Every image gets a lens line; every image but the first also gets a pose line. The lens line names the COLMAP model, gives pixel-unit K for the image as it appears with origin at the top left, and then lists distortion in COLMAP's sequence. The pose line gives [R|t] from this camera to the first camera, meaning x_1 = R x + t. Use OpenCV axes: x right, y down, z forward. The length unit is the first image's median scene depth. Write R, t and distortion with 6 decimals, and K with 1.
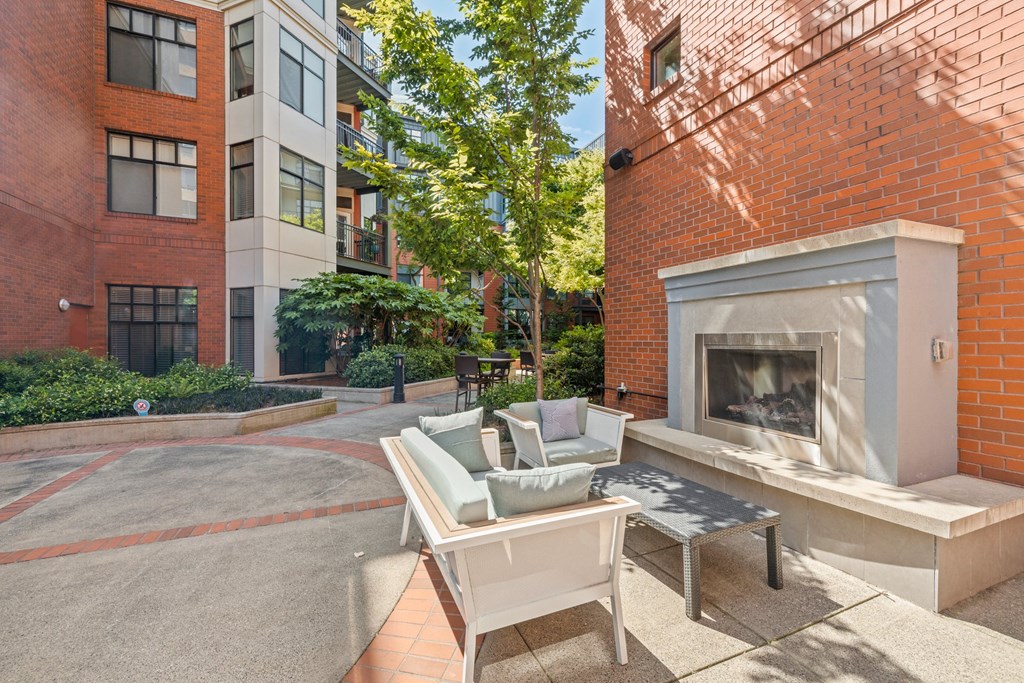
lens RADIAL K [[422.9, 0, 517.8], [0, 422.9, 343.7], [0, 0, 1]] dist [-0.000463, 0.000002]
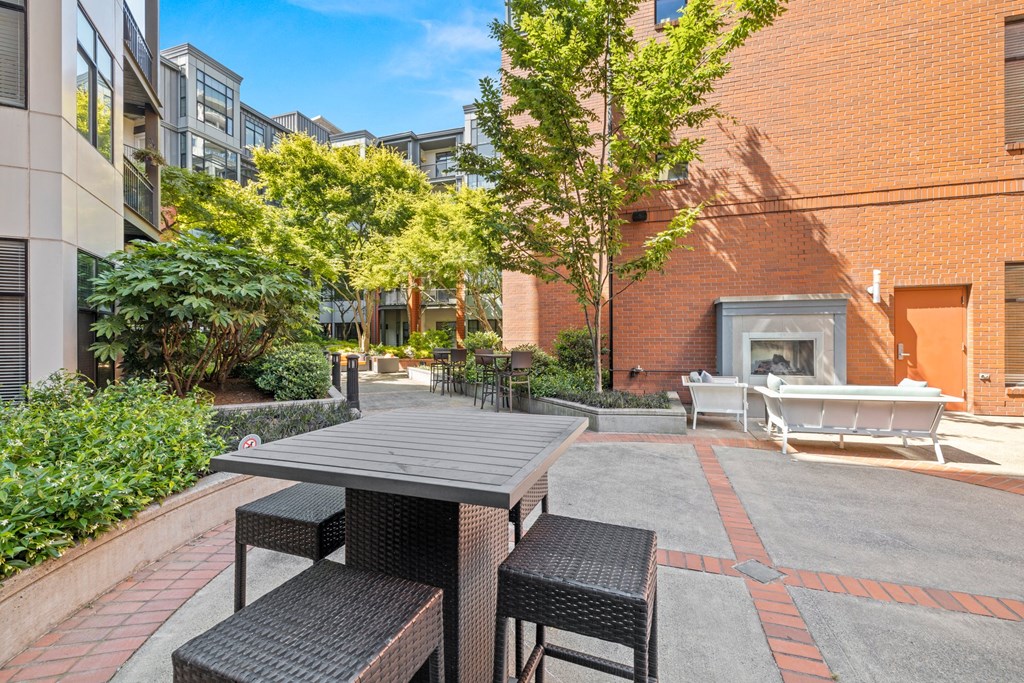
lens RADIAL K [[422.9, 0, 518.2], [0, 422.9, 335.8], [0, 0, 1]] dist [-0.000463, 0.000002]
pose [[0.665740, -0.001864, 0.746181, -1.551246], [0.013220, 0.999869, -0.009296, 0.003411], [-0.746067, 0.016053, 0.665678, 0.454908]]
